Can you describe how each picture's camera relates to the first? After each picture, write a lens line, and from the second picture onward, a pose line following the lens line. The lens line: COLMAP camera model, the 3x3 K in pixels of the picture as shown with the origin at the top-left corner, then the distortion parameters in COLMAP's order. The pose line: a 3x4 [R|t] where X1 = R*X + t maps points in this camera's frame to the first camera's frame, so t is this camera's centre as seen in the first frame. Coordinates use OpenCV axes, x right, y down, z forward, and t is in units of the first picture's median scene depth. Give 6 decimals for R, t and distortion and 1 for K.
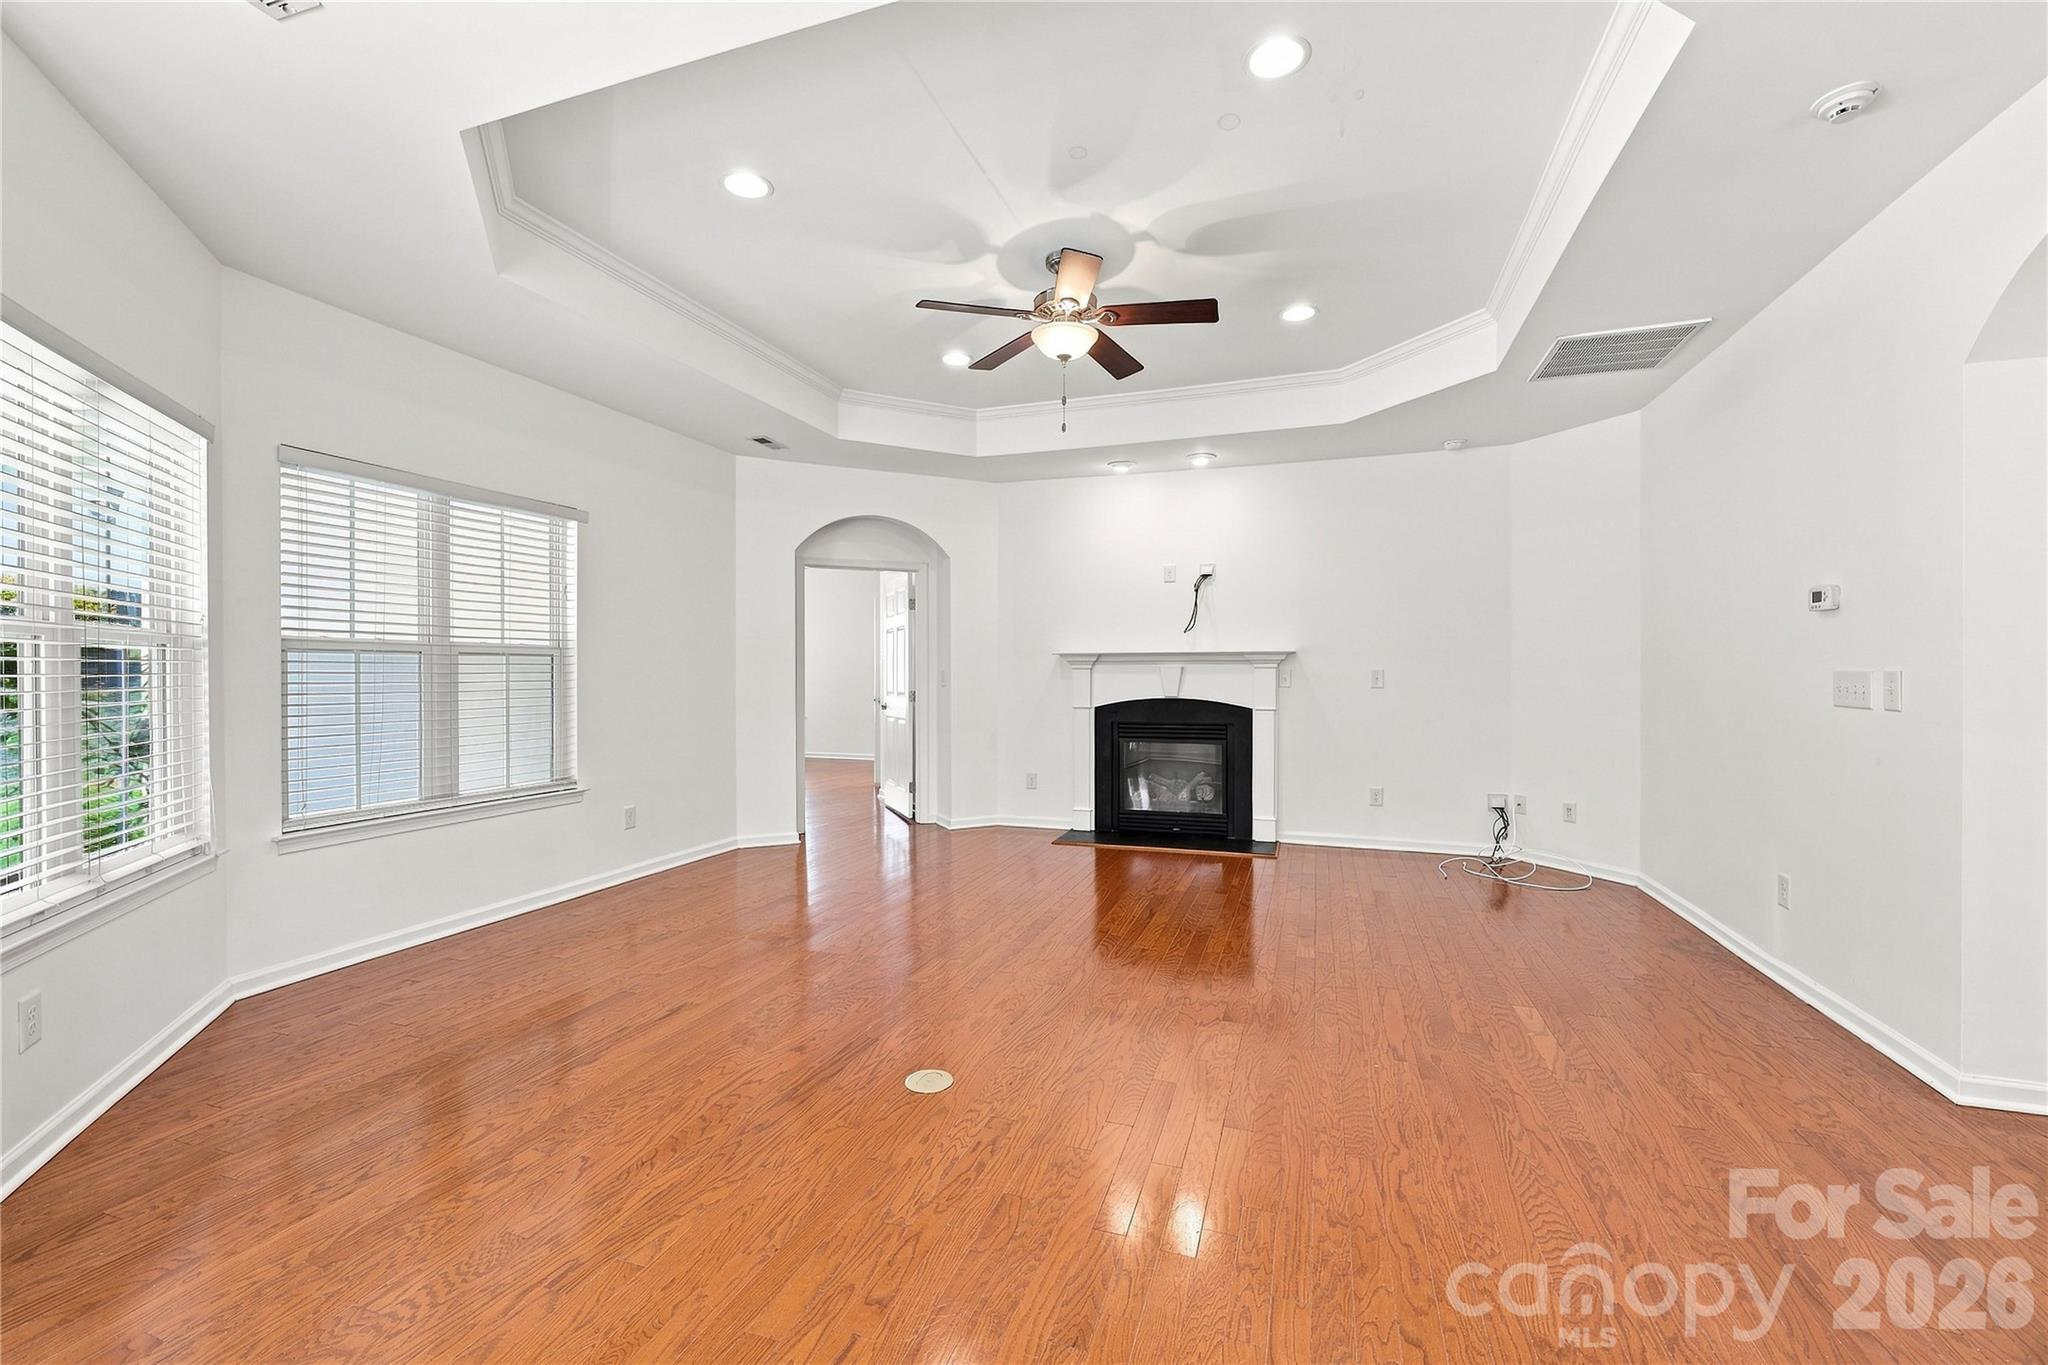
lens RADIAL K [[844.3, 0, 1003.7], [0, 844.3, 684.4], [0, 0, 1]] dist [0.000186, 0.000930]
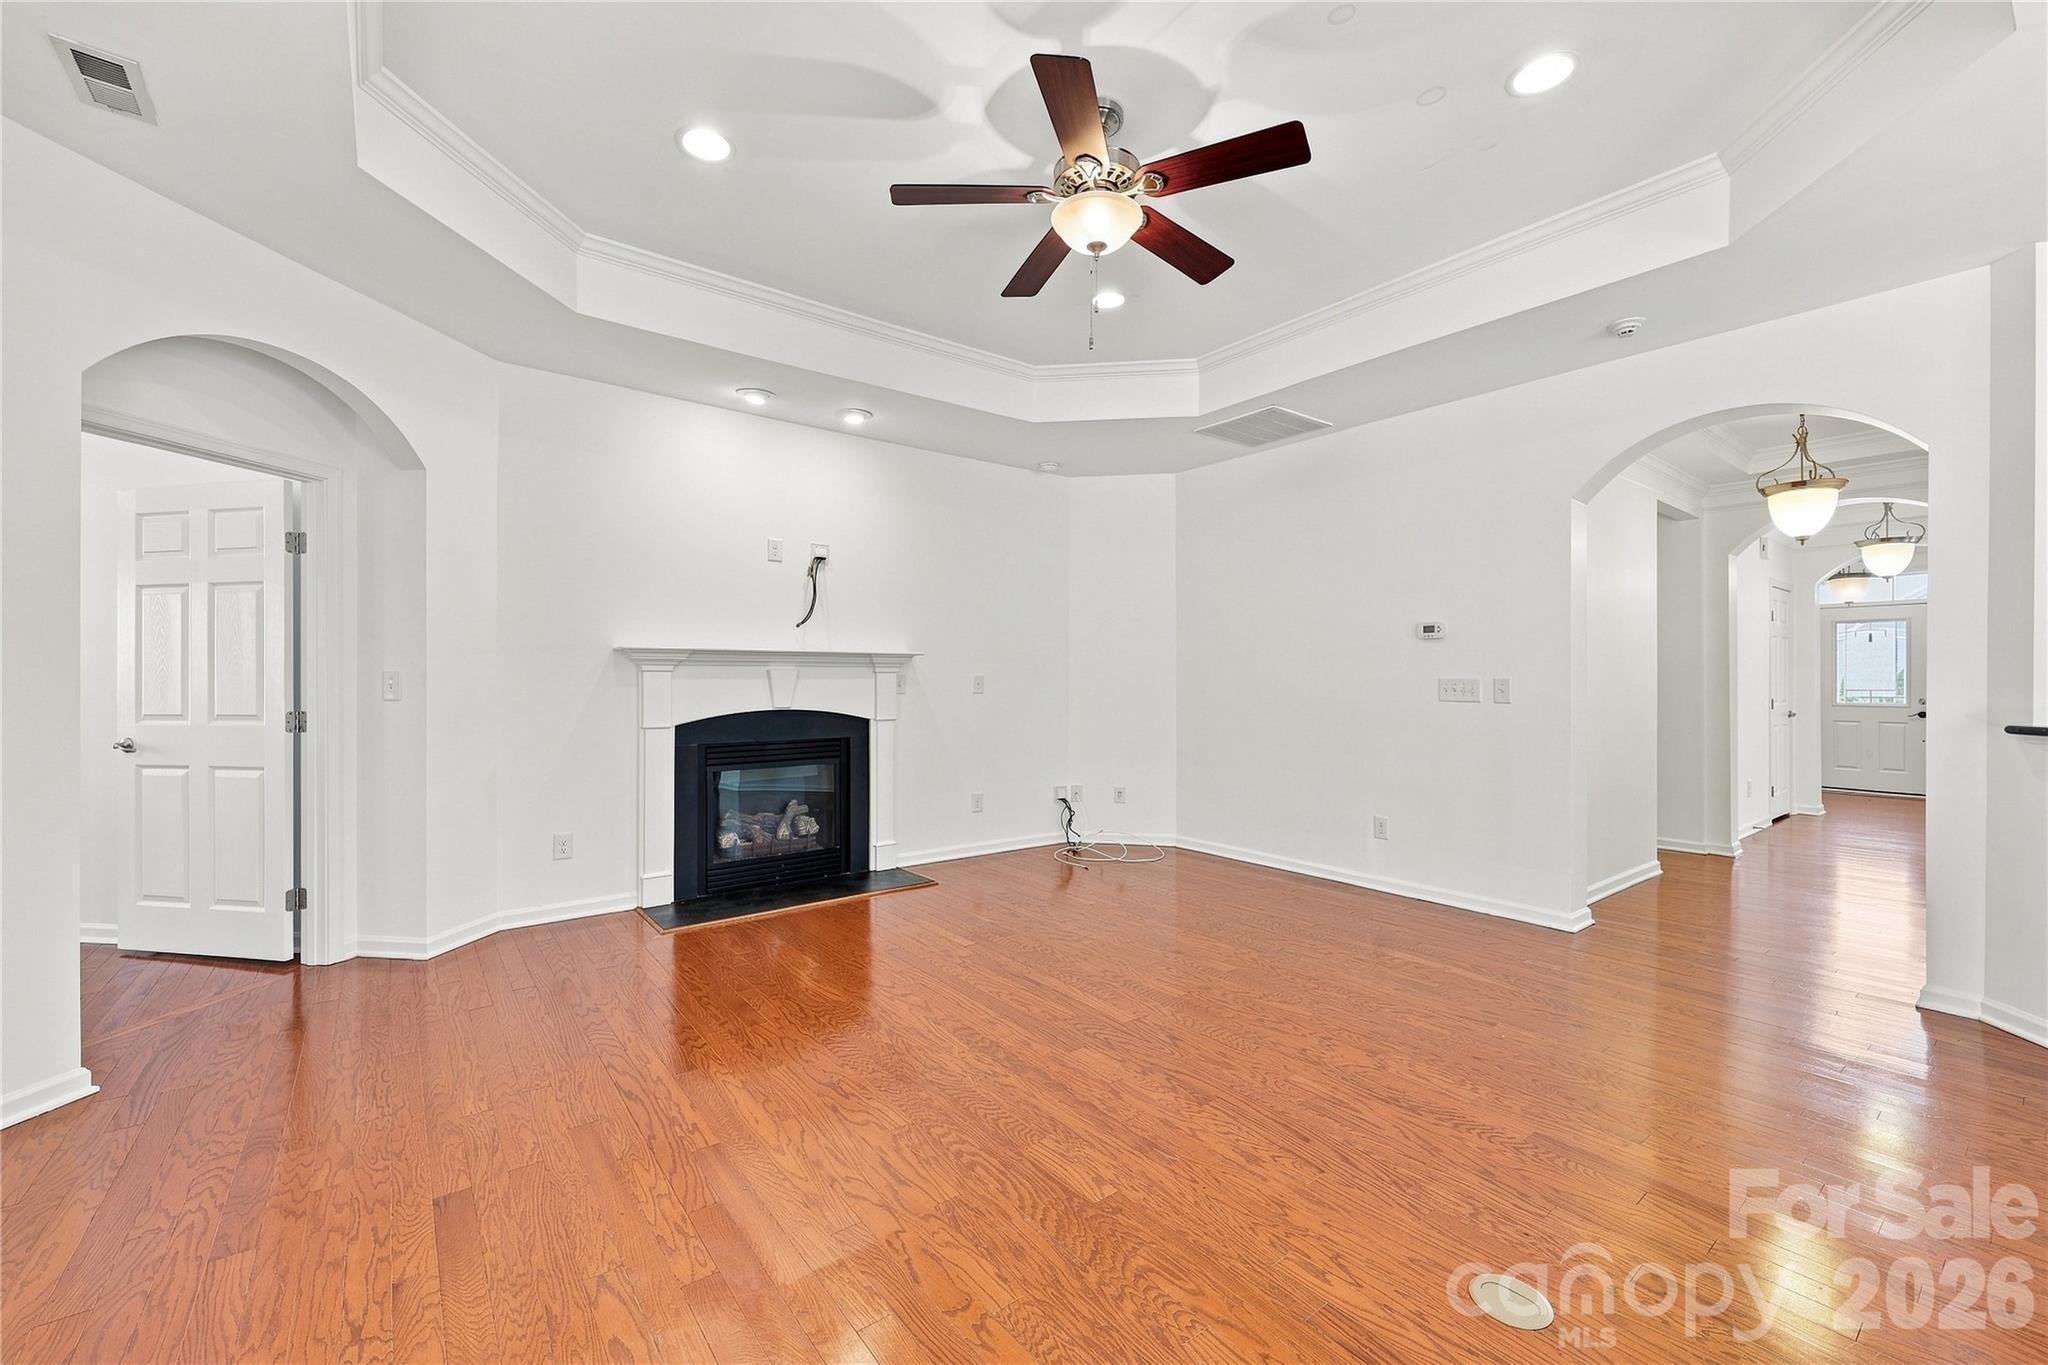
lens RADIAL K [[844.3, 0, 1032.9], [0, 844.3, 679.6], [0, 0, 1]] dist [0.000186, 0.000930]
pose [[0.529530, -0.000805, 0.848291, -0.341360], [0.010310, 0.999932, -0.005487, -0.005211], [-0.848229, 0.011651, 0.529502, 0.390492]]
